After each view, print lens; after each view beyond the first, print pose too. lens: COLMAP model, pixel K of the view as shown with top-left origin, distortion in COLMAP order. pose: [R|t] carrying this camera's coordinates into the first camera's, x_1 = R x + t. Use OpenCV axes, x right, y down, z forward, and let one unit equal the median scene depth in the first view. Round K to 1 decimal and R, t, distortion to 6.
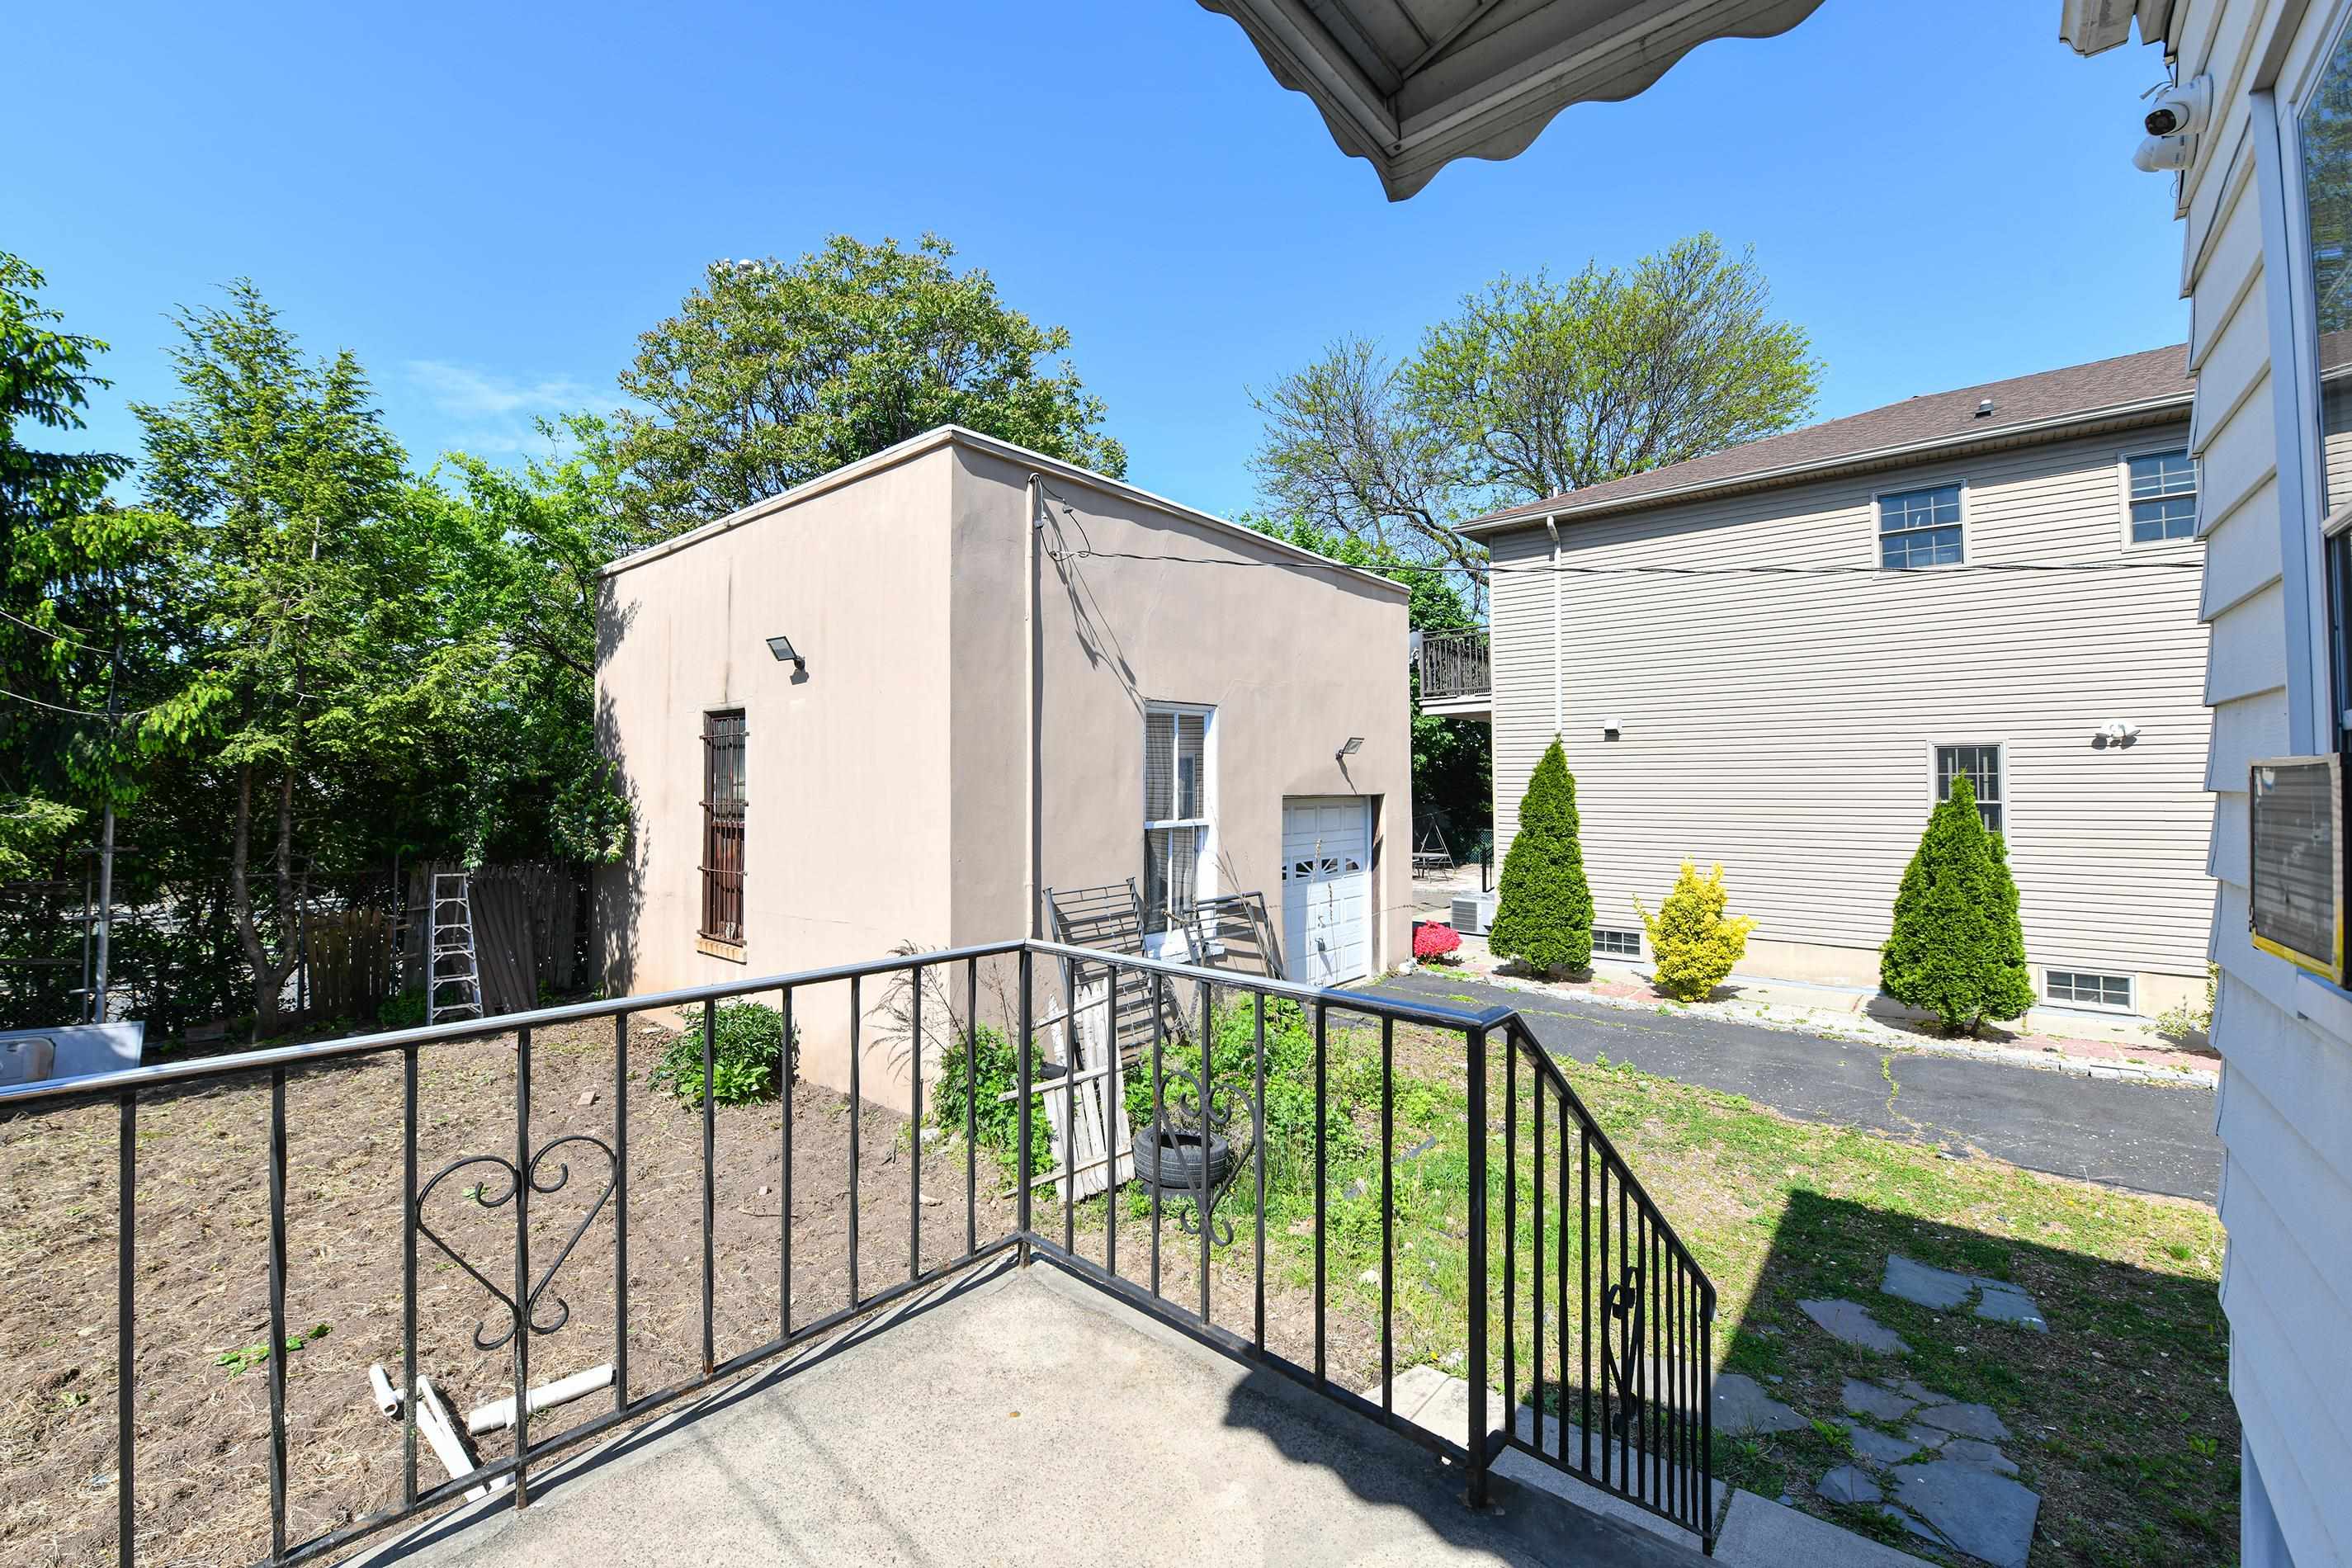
lens RADIAL K [[918.6, 0, 1141.4], [0, 918.6, 761.7], [0, 0, 1]] dist [-0.014971, -0.001964]
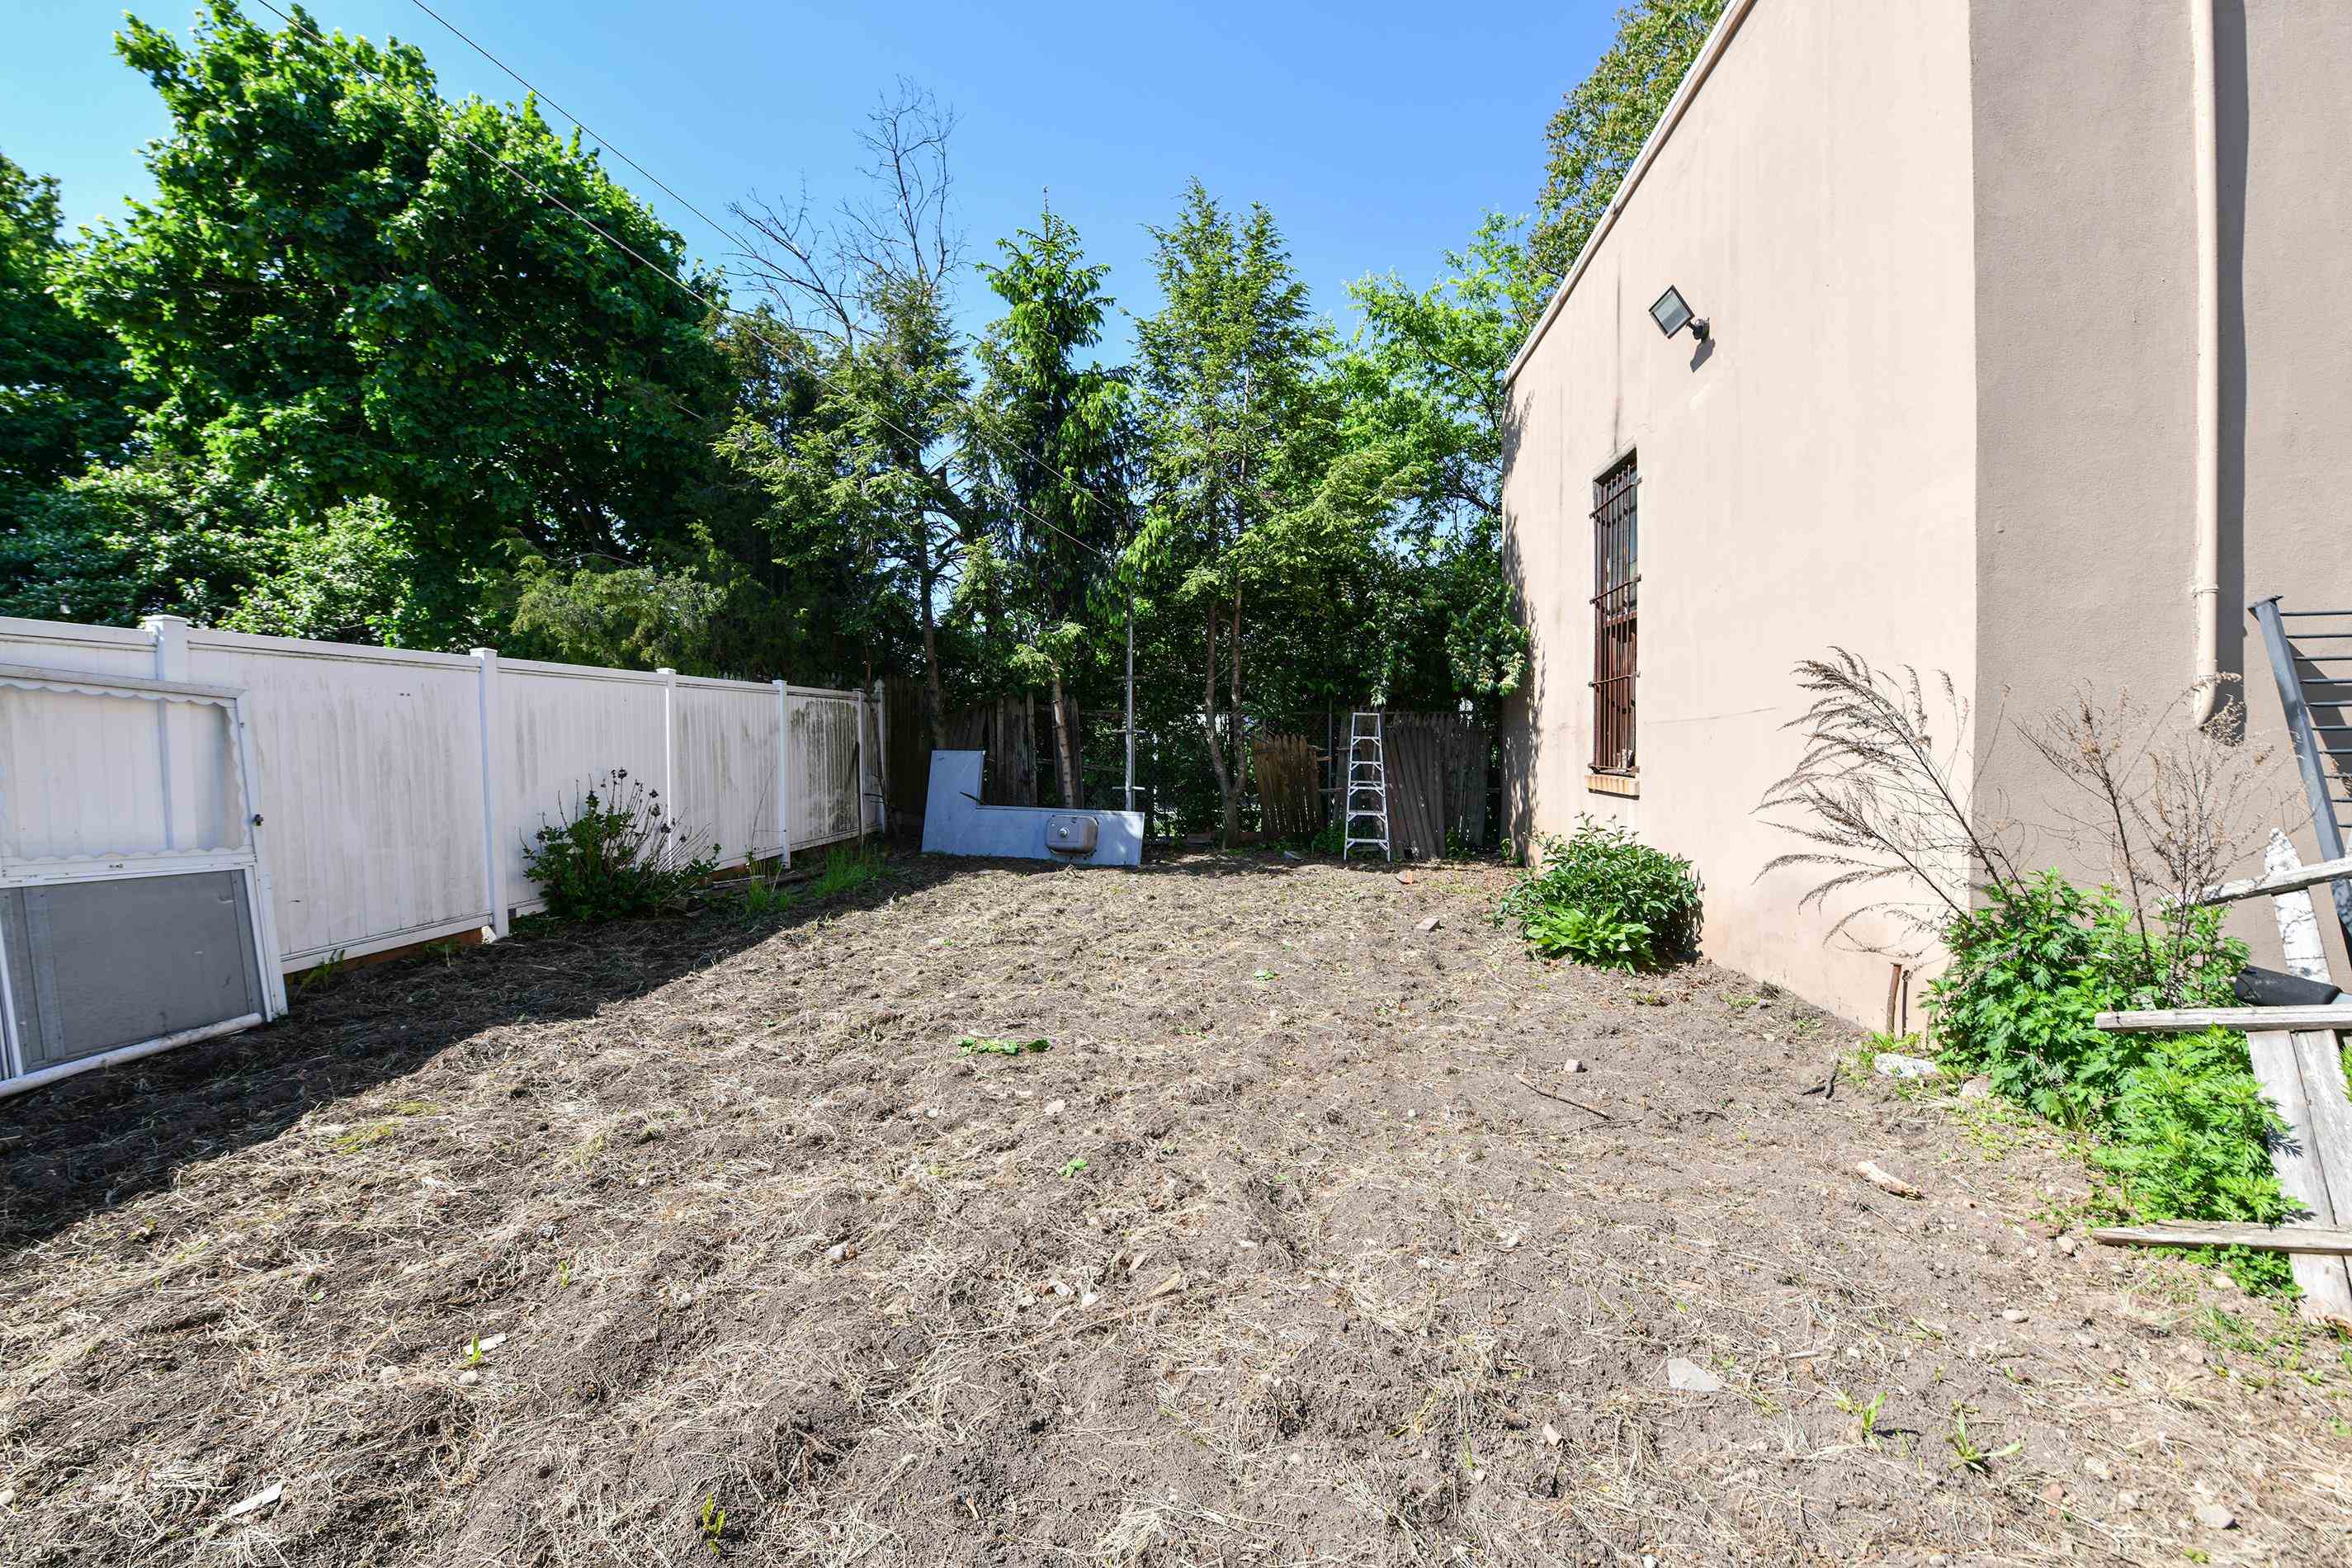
lens RADIAL K [[918.6, 0, 1192.3], [0, 918.6, 777.4], [0, 0, 1]] dist [-0.014971, -0.001964]
pose [[0.573459, 0.024547, -0.818867, -0.037380], [0.036315, 0.997807, 0.055342, 0.146959], [0.818429, -0.061474, 0.571310, 0.284422]]
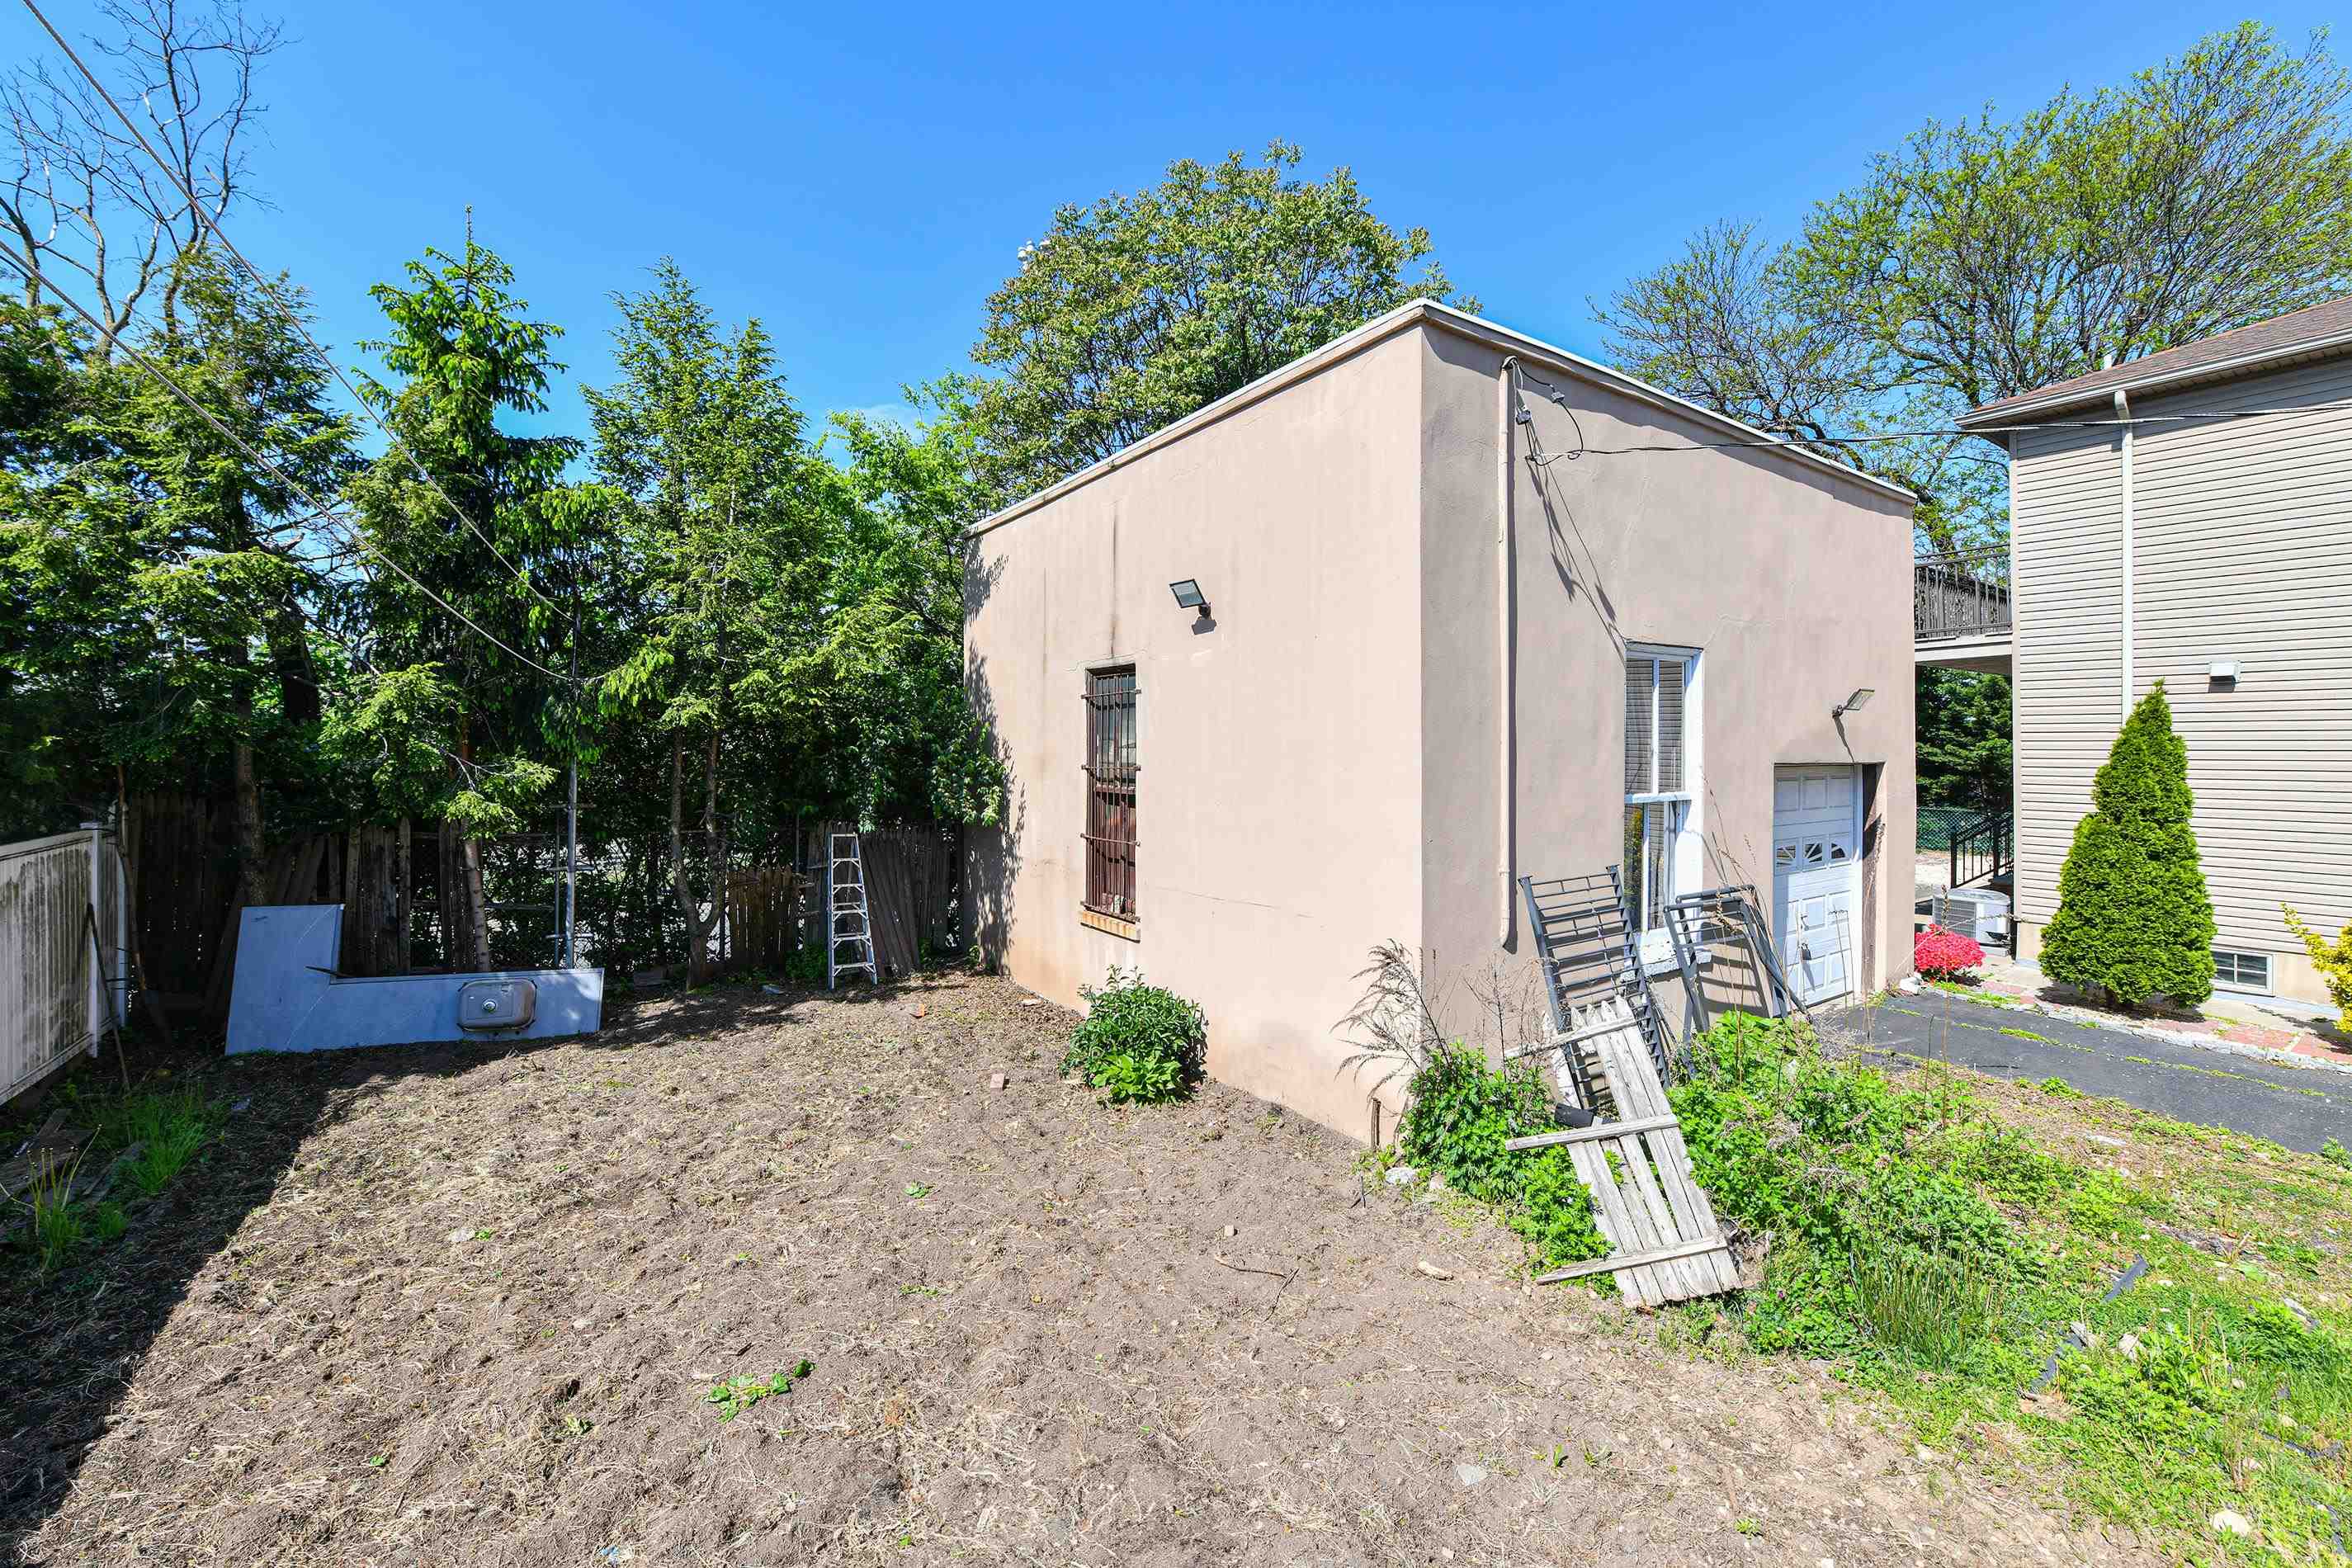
lens RADIAL K [[918.6, 0, 1161.7], [0, 918.6, 749.5], [0, 0, 1]] dist [-0.014971, -0.001964]
pose [[0.964222, 0.004122, -0.265063, -0.161363], [0.002665, 0.999678, 0.025238, 0.004421], [0.265081, -0.025041, 0.963901, 0.118671]]
